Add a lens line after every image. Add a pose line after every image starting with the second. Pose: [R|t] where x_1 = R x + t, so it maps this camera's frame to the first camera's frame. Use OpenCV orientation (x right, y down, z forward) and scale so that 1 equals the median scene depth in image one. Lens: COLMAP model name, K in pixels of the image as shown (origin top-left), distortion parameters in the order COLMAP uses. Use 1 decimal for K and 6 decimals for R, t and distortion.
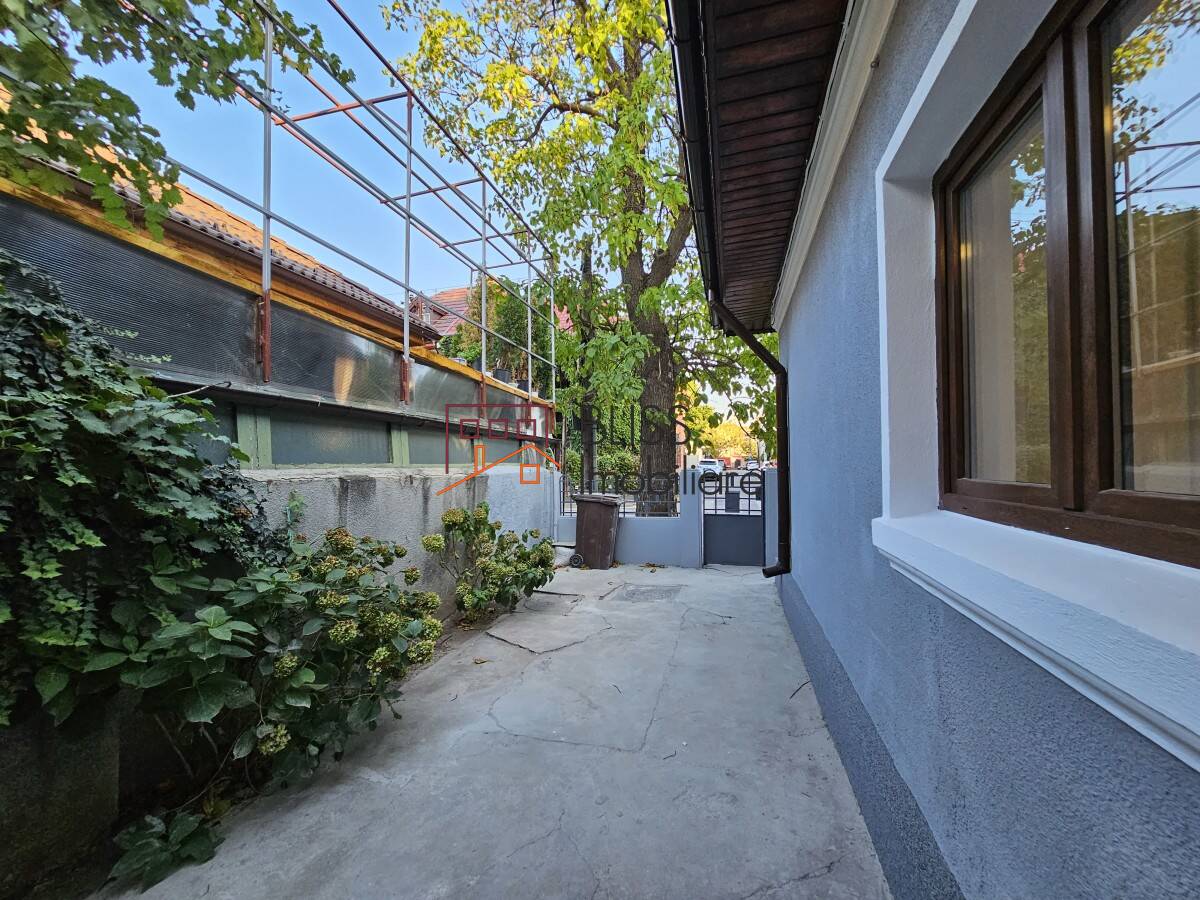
lens RADIAL K [[490.4, 0, 600.6], [0, 490.4, 452.5], [0, 0, 1]] dist [-0.002844, 0.001391]
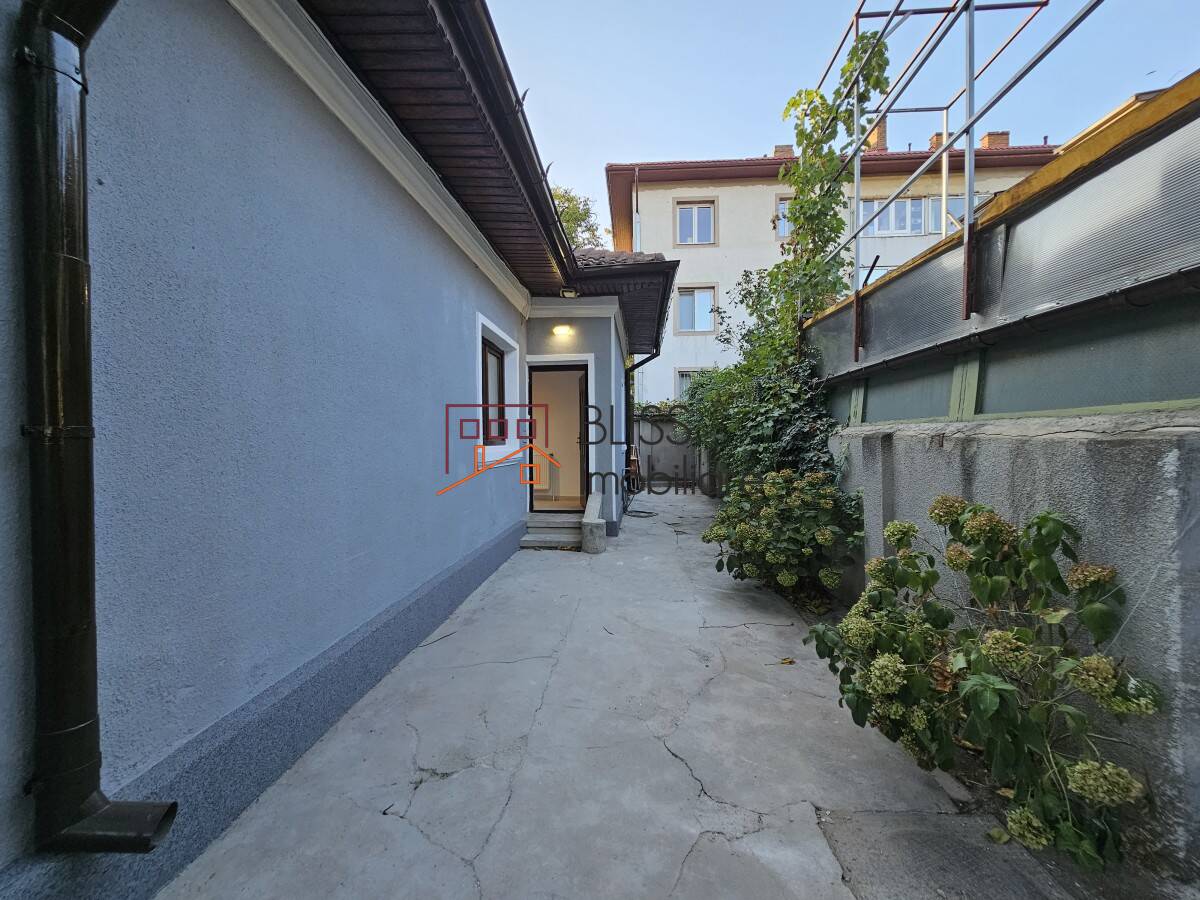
lens RADIAL K [[490.4, 0, 604.7], [0, 490.4, 455.0], [0, 0, 1]] dist [-0.002844, 0.001391]
pose [[-0.982975, 0.018626, -0.182795, 0.263925], [0.017239, 0.999809, 0.009170, 0.091084], [0.182931, 0.005863, -0.983108, 2.337824]]
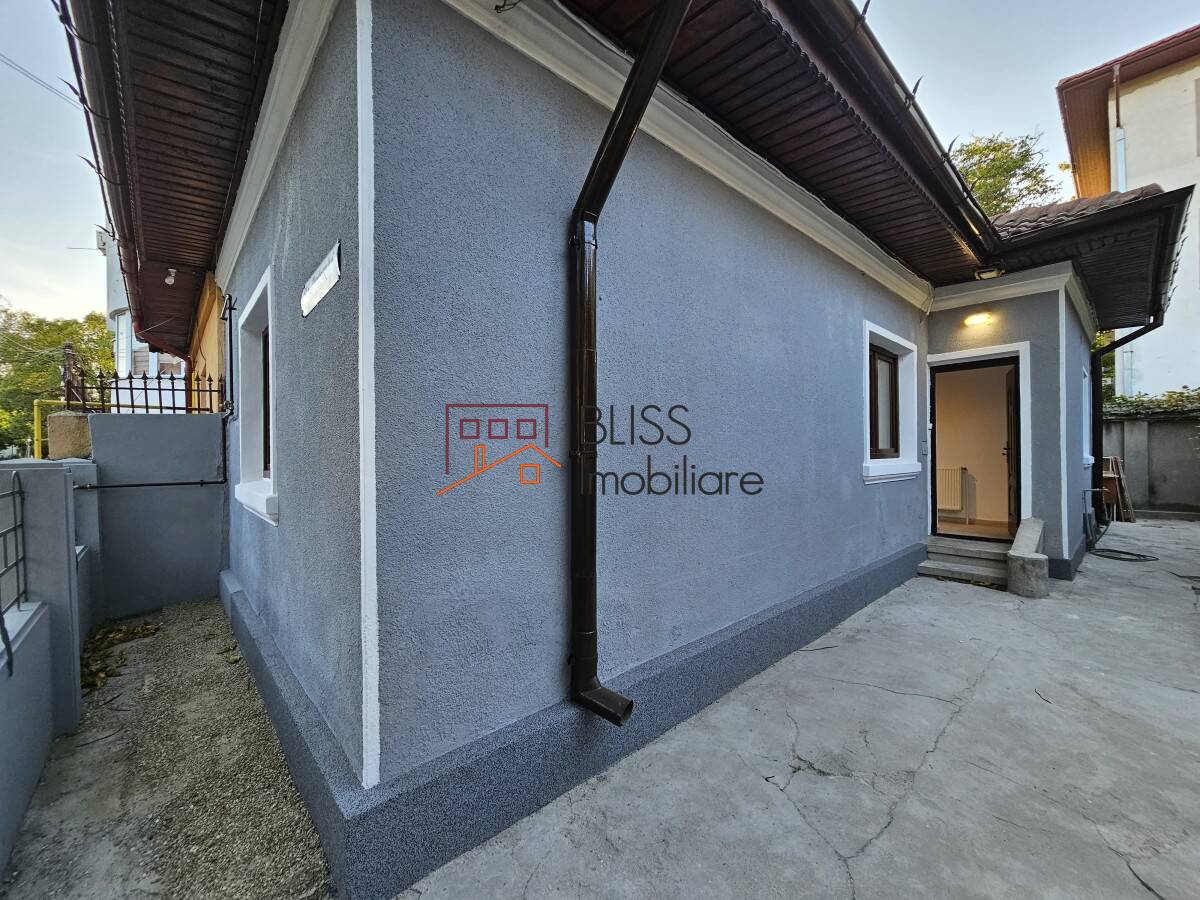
lens RADIAL K [[490.4, 0, 601.1], [0, 490.4, 454.3], [0, 0, 1]] dist [-0.002844, 0.001391]
pose [[-0.840917, 0.016669, 0.540908, 0.240247], [0.005539, 0.999738, -0.022197, 0.082577], [-0.541136, -0.015670, -0.840789, 2.424568]]
